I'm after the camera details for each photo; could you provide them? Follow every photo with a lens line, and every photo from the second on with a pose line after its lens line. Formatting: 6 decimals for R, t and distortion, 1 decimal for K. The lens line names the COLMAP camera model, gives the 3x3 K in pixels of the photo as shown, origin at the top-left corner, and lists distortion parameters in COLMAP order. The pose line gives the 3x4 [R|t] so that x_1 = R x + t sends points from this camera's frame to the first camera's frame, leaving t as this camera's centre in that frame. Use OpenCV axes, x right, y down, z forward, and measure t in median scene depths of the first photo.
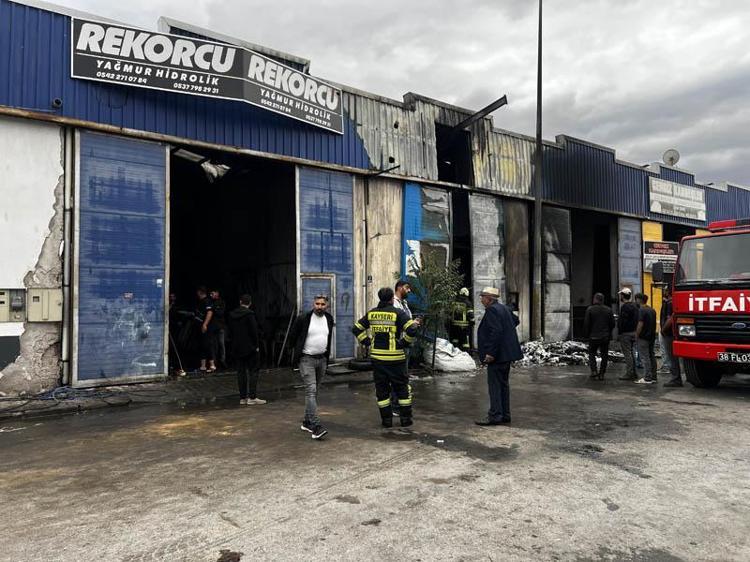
lens RADIAL K [[564.2, 0, 377.6], [0, 564.2, 291.5], [0, 0, 1]] dist [0.064379, -0.071991]
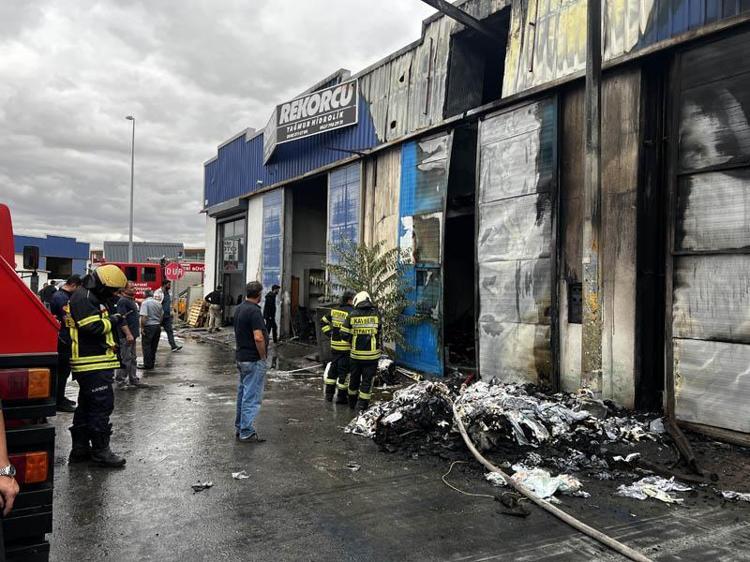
lens RADIAL K [[564.2, 0, 377.6], [0, 564.2, 291.5], [0, 0, 1]] dist [0.064379, -0.071991]
pose [[-0.081789, 0.007201, -0.996624, 0.981901], [-0.007295, 0.999943, 0.007824, 0.006800], [0.996623, 0.007911, -0.081732, 1.199867]]
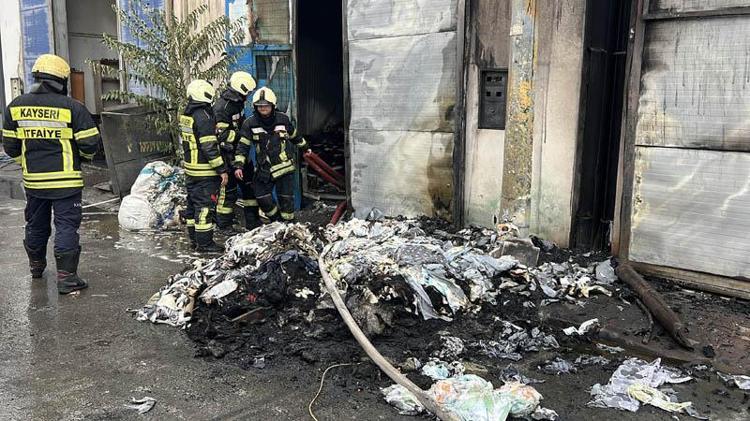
lens RADIAL K [[648.2, 0, 375.0], [0, 648.2, 210.5], [0, 0, 1]] dist [0.140184, -0.347437]
pose [[0.156462, 0.172928, -0.972428, 0.812989], [-0.002946, 0.984631, 0.174624, 0.020496], [0.987680, -0.024458, 0.154567, 1.201603]]
